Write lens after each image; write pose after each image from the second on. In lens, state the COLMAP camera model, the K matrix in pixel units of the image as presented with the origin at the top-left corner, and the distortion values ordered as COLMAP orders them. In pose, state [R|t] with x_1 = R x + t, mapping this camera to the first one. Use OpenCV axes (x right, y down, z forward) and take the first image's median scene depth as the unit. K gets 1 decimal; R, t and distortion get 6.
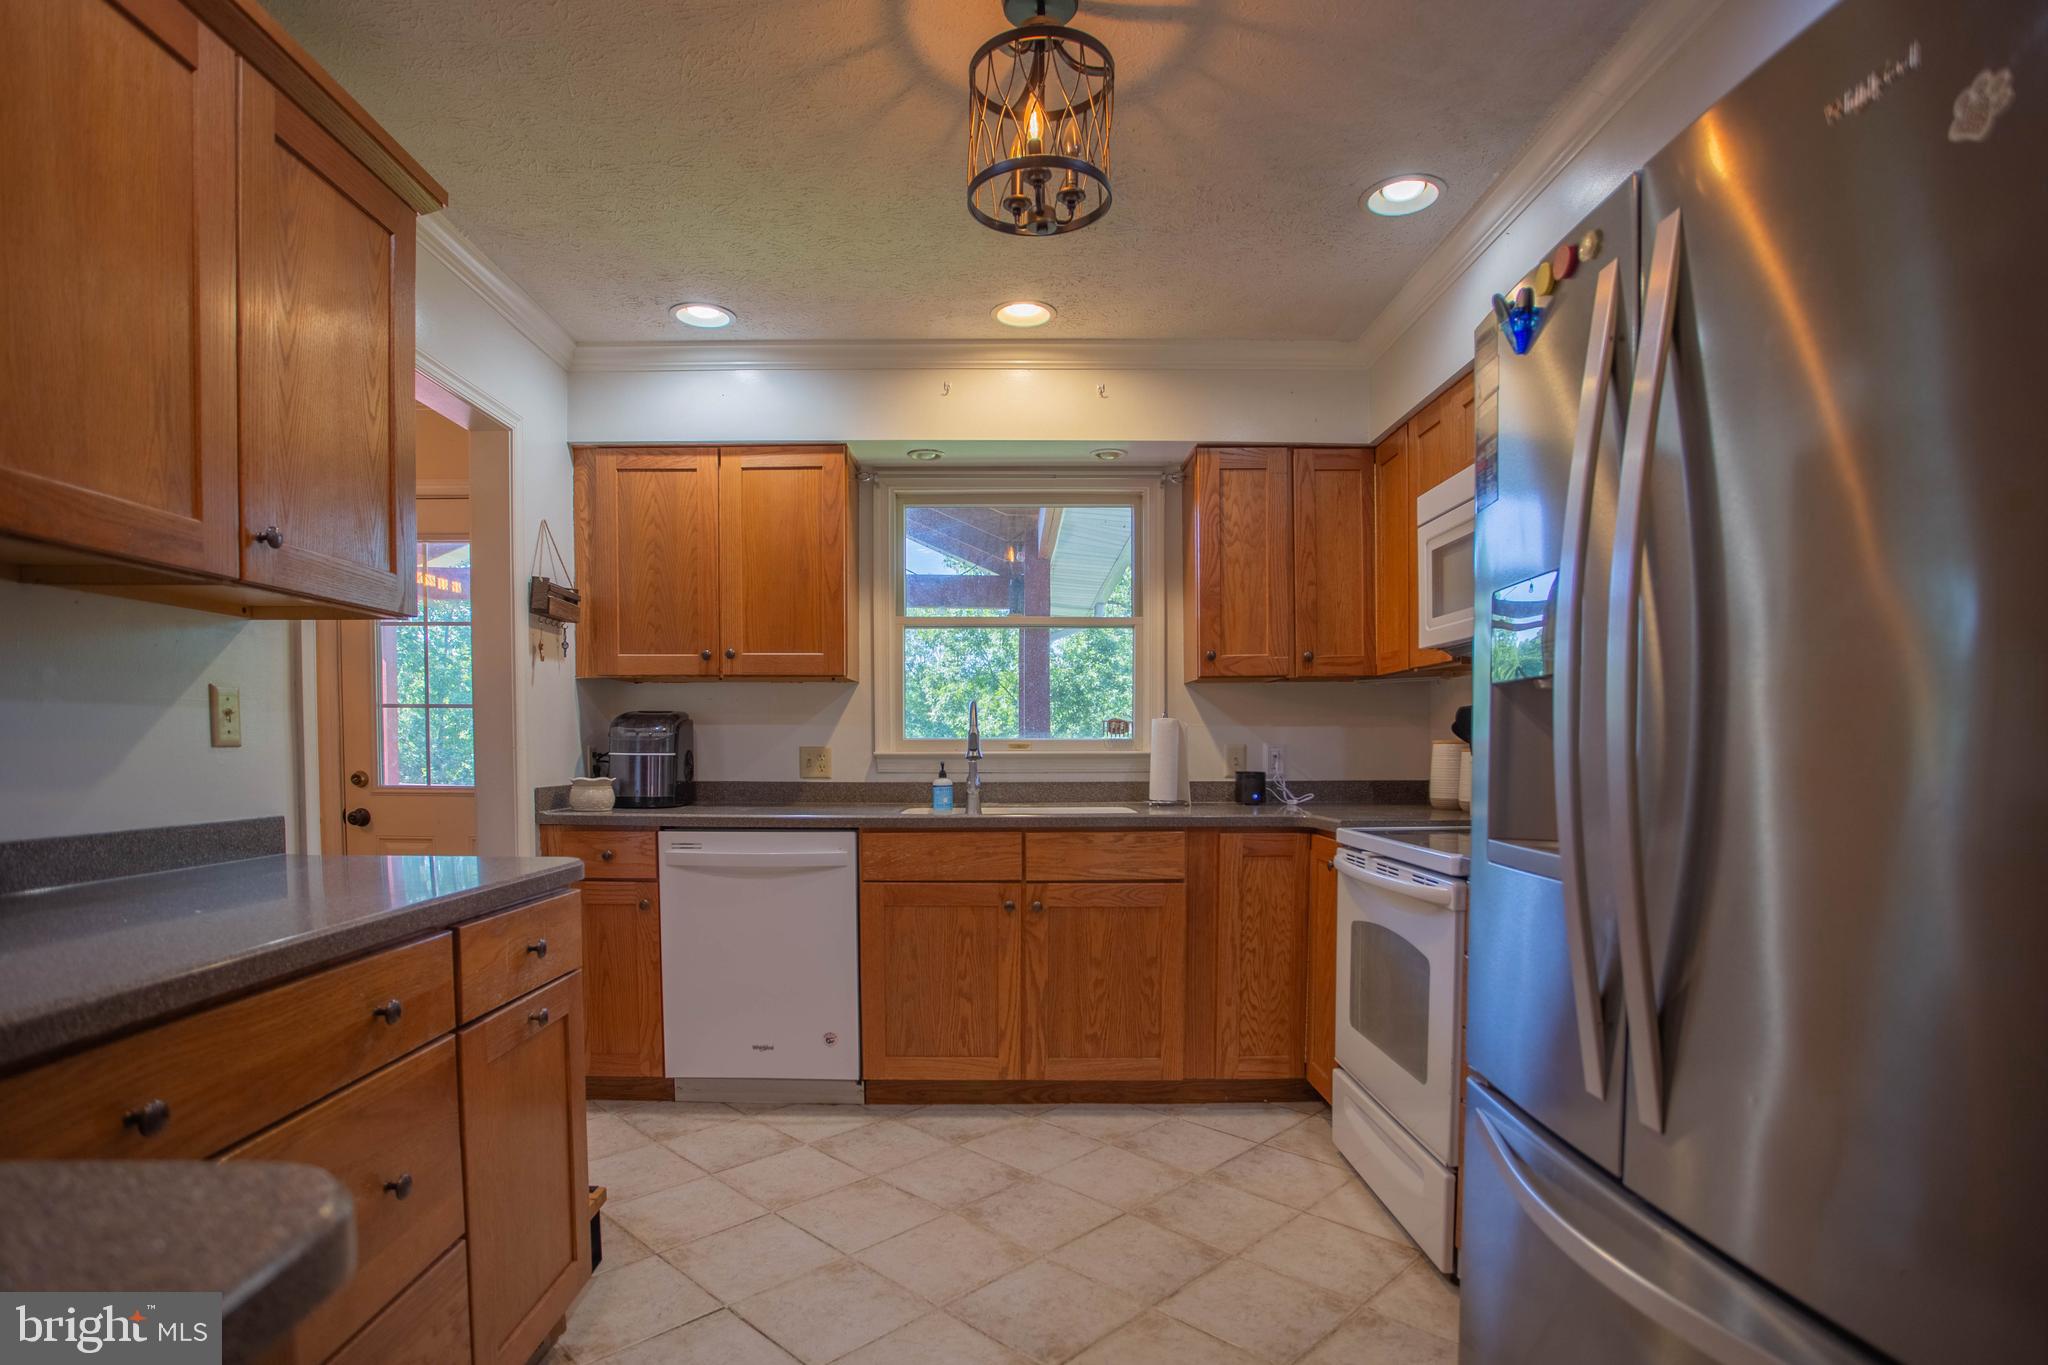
lens RADIAL K [[1045.9, 0, 1062.0], [0, 1045.9, 788.2], [0, 0, 1]] dist [-0.049361, 0.029508]
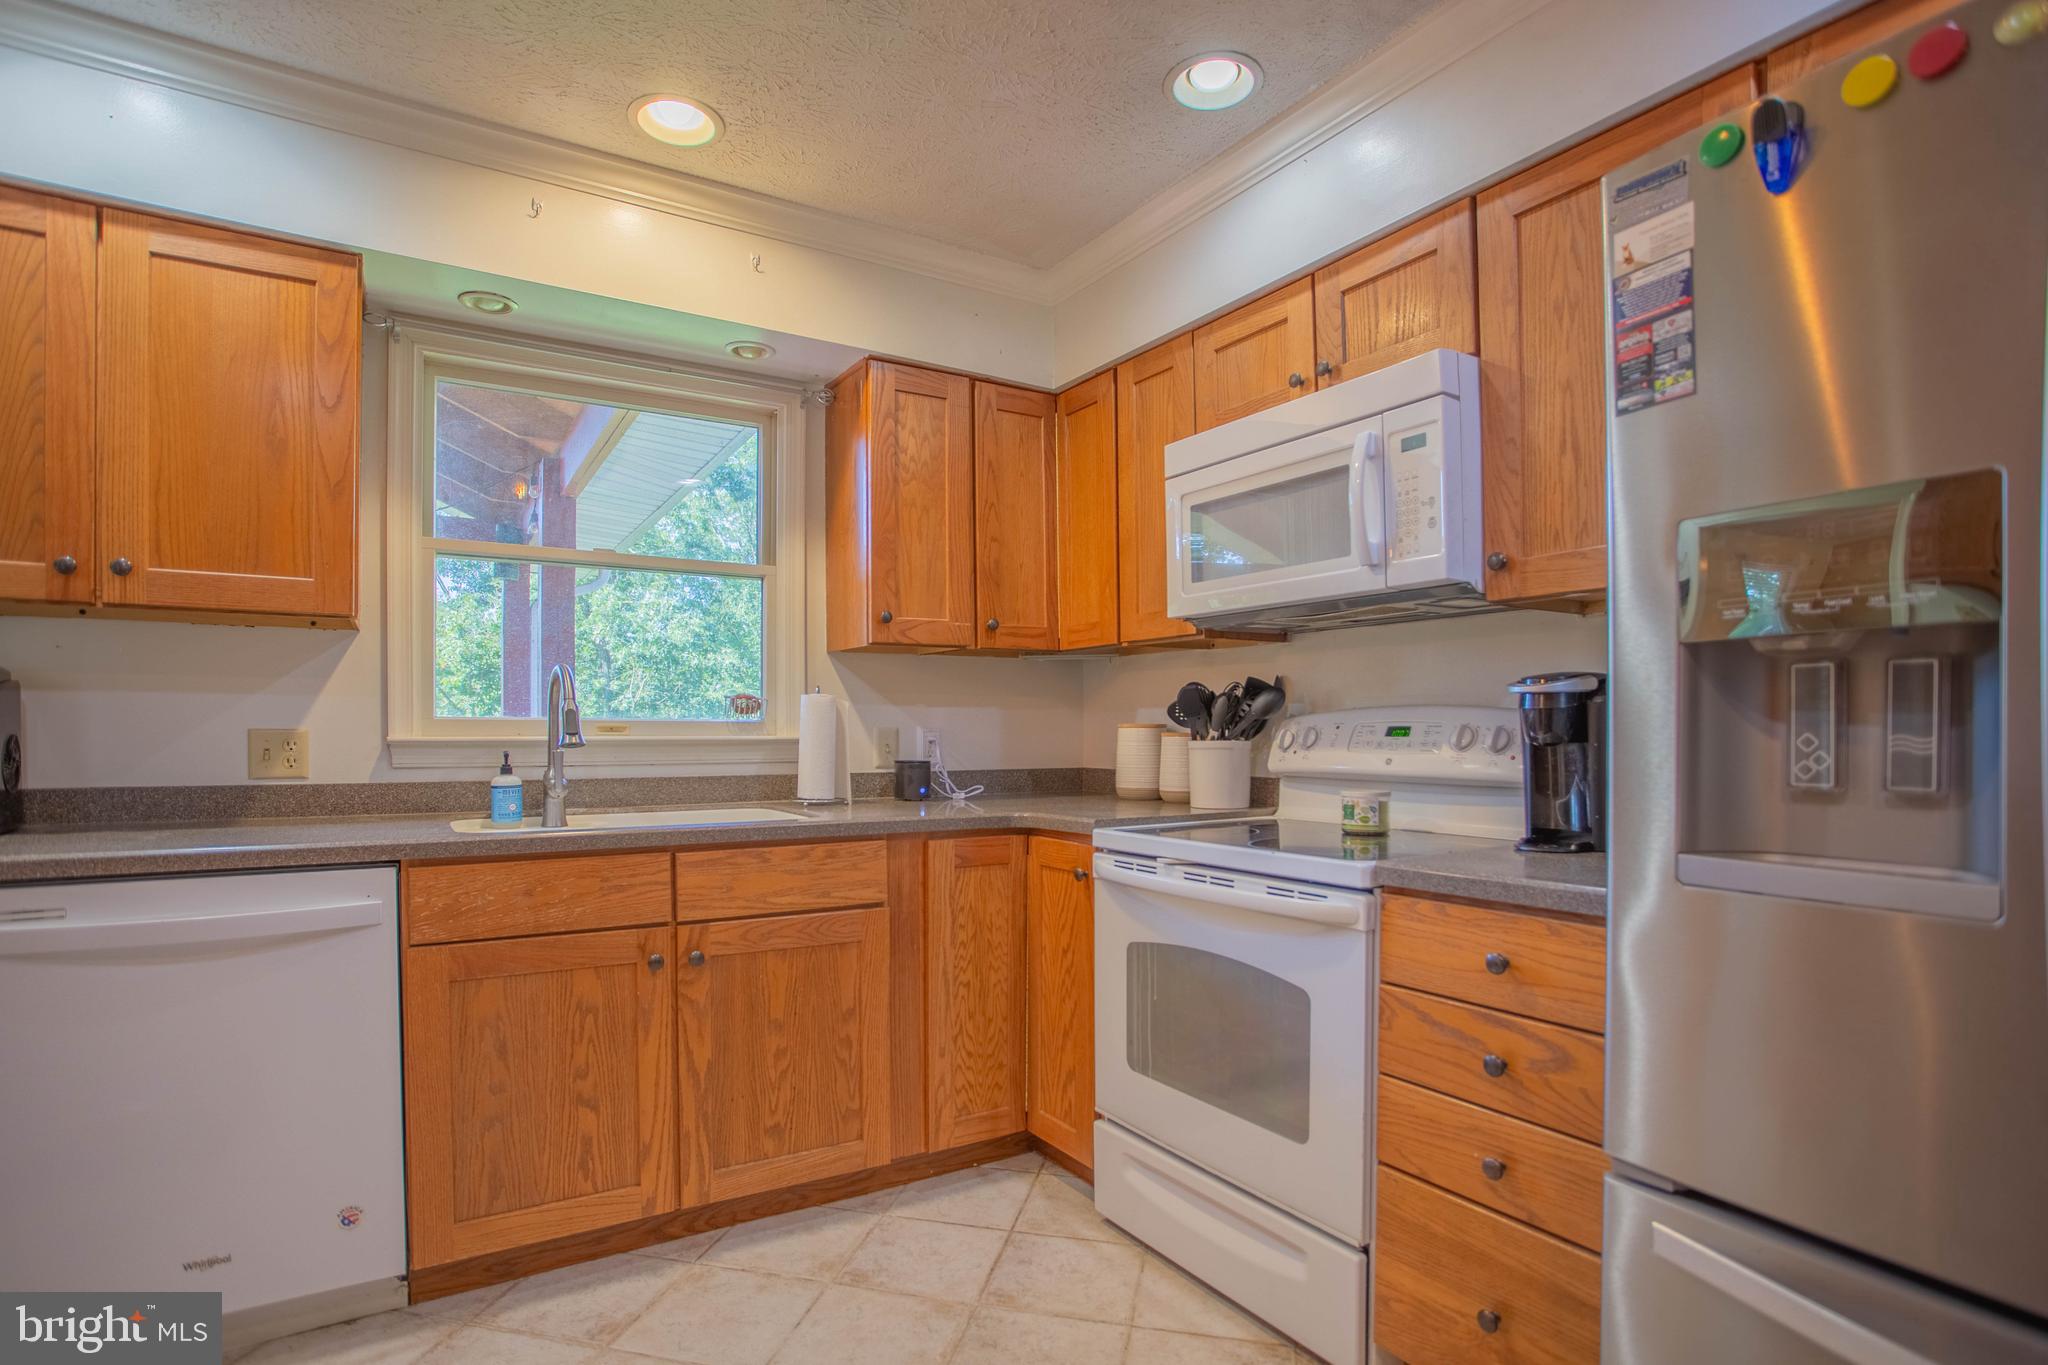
lens RADIAL K [[1003.4, 0, 1030.4], [0, 1003.4, 739.7], [0, 0, 1]] dist [-0.062654, 0.025204]
pose [[0.866053, -0.001761, 0.499950, -0.159461], [0.017589, 0.999482, -0.026949, -0.010559], [-0.499643, 0.032133, 0.865635, 0.303947]]
